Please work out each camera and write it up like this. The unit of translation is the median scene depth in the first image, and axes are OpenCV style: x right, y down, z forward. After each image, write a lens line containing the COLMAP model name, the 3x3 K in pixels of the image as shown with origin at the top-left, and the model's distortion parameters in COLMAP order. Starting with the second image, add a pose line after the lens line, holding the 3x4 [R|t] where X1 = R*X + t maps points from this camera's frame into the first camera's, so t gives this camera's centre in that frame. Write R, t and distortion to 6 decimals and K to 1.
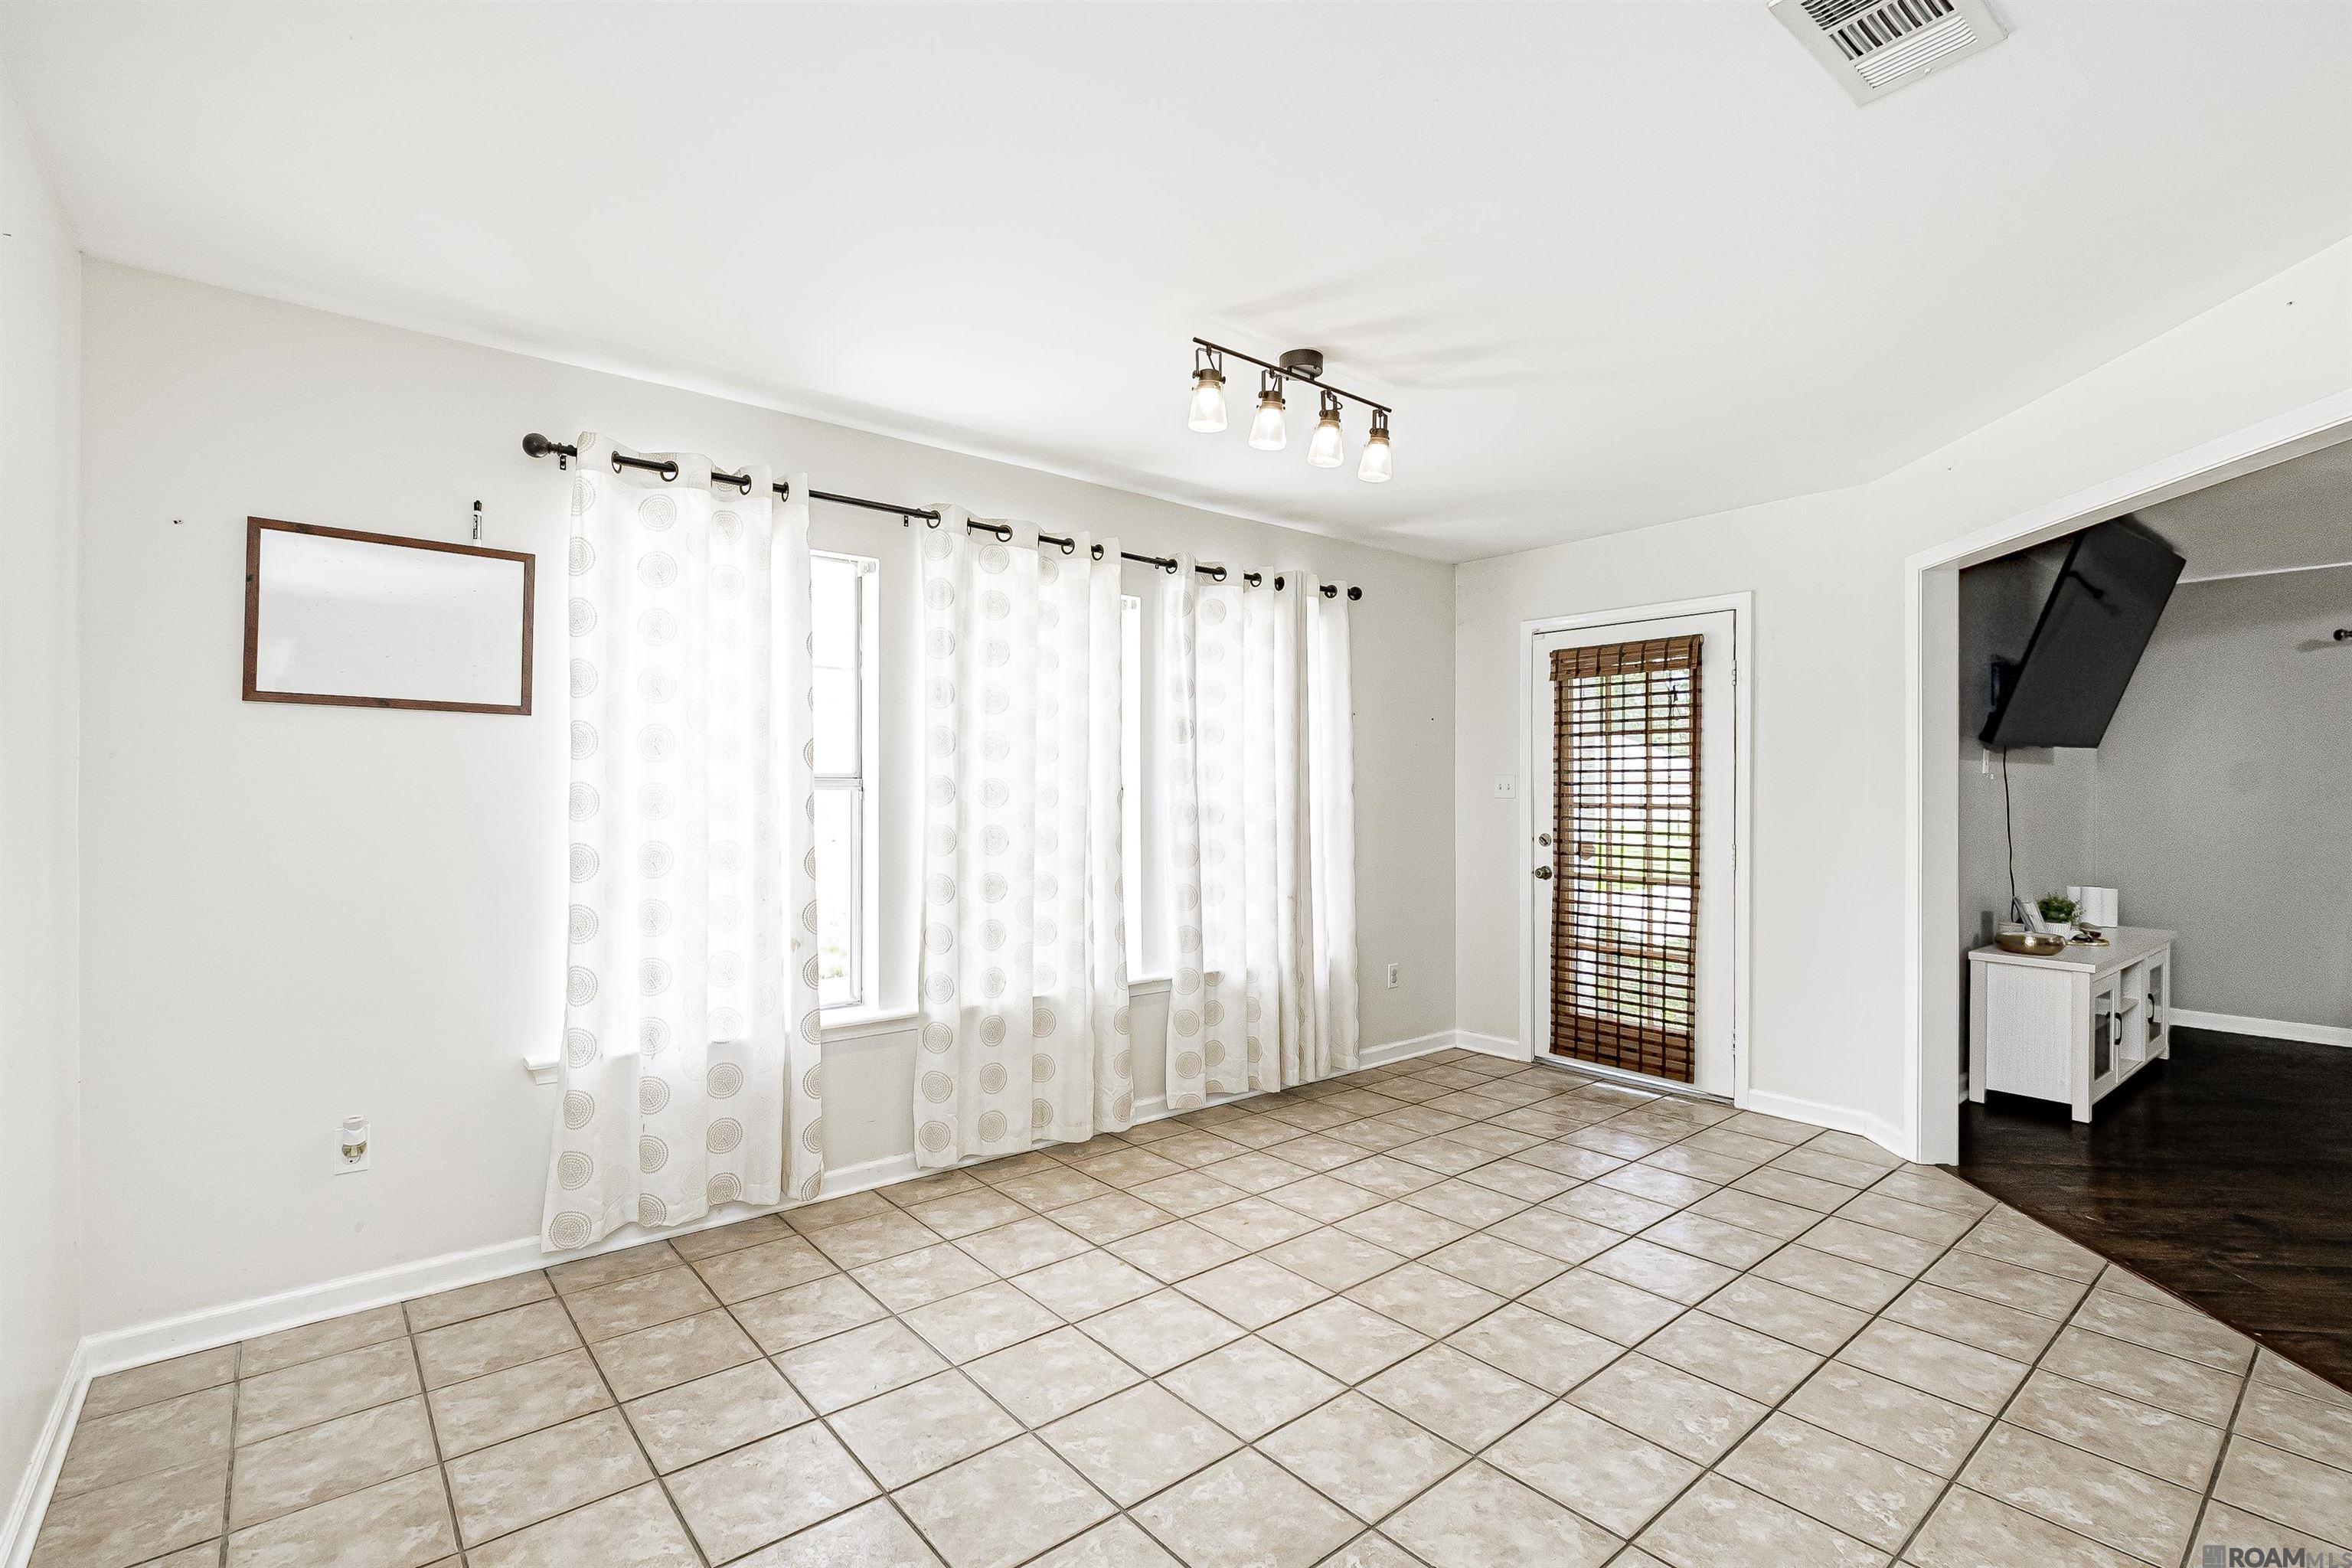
lens RADIAL K [[1063.2, 0, 1167.6], [0, 1063.2, 789.9], [0, 0, 1]] dist [-0.011094, 0.002801]
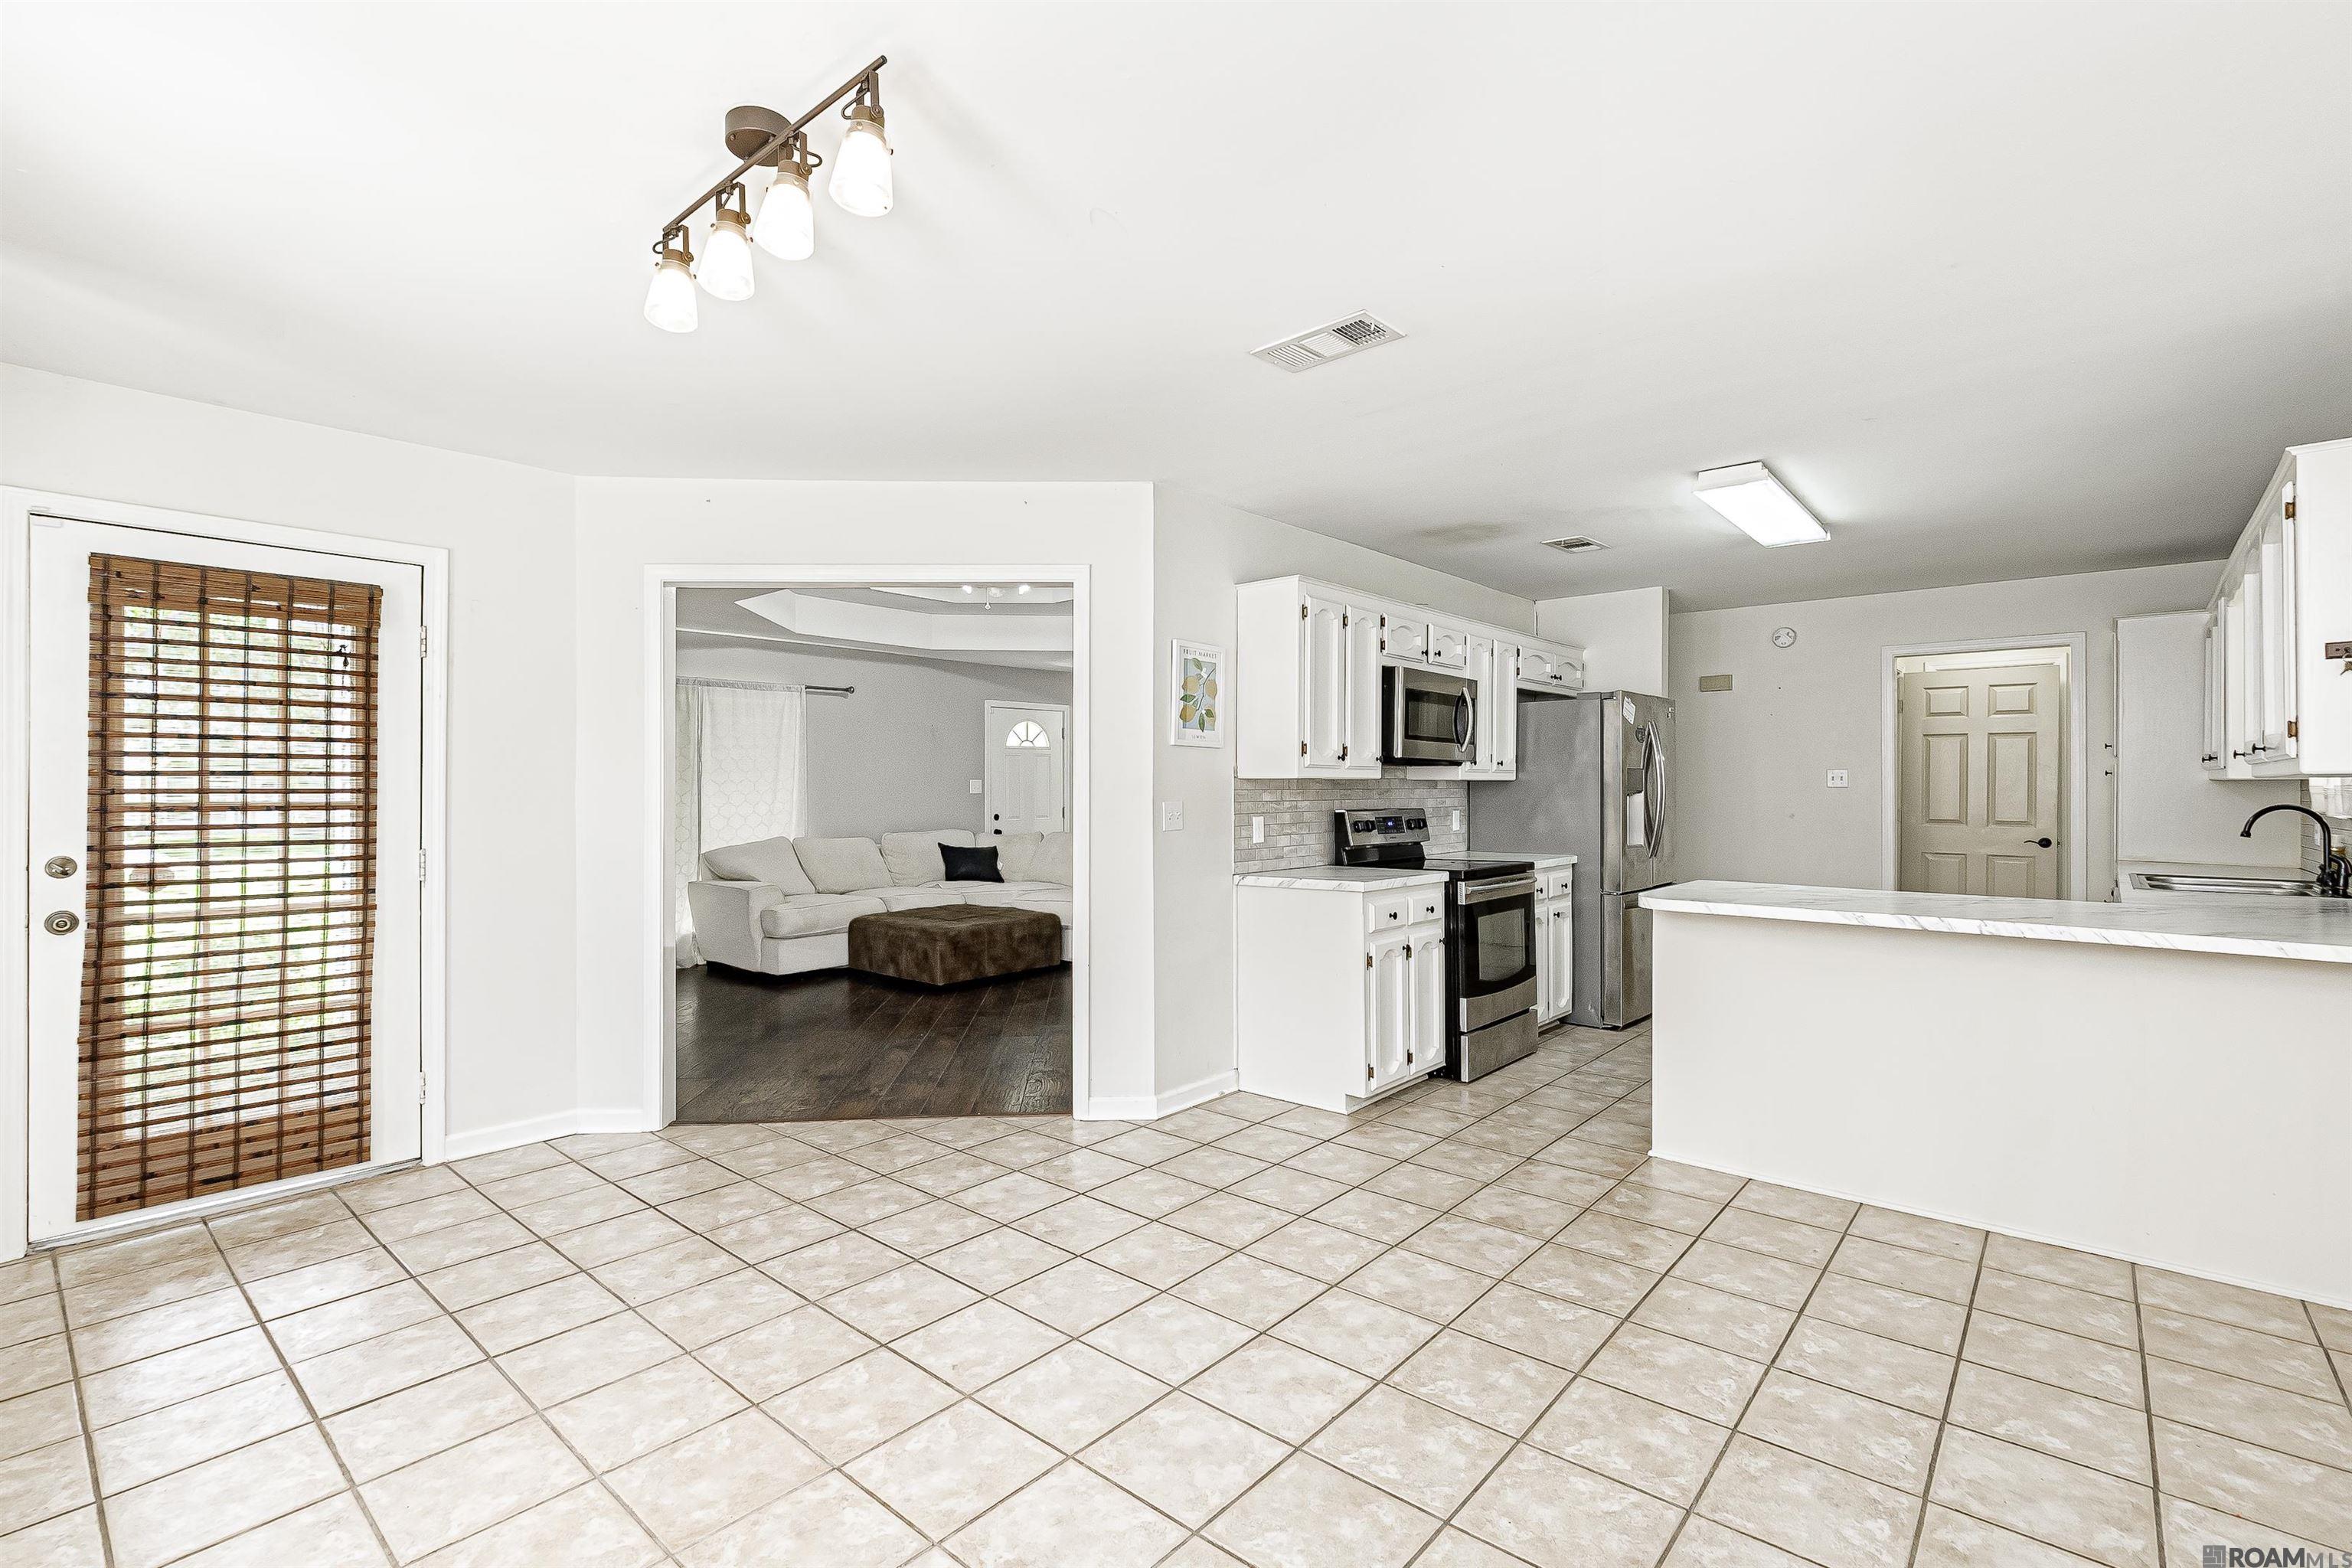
lens RADIAL K [[1063.2, 0, 1164.4], [0, 1063.2, 787.2], [0, 0, 1]] dist [-0.011094, 0.002801]
pose [[-0.152780, 0.001377, 0.988259, -0.362921], [0.003995, 0.999992, -0.000776, 0.005893], [-0.988252, 0.003830, -0.152784, 0.543994]]
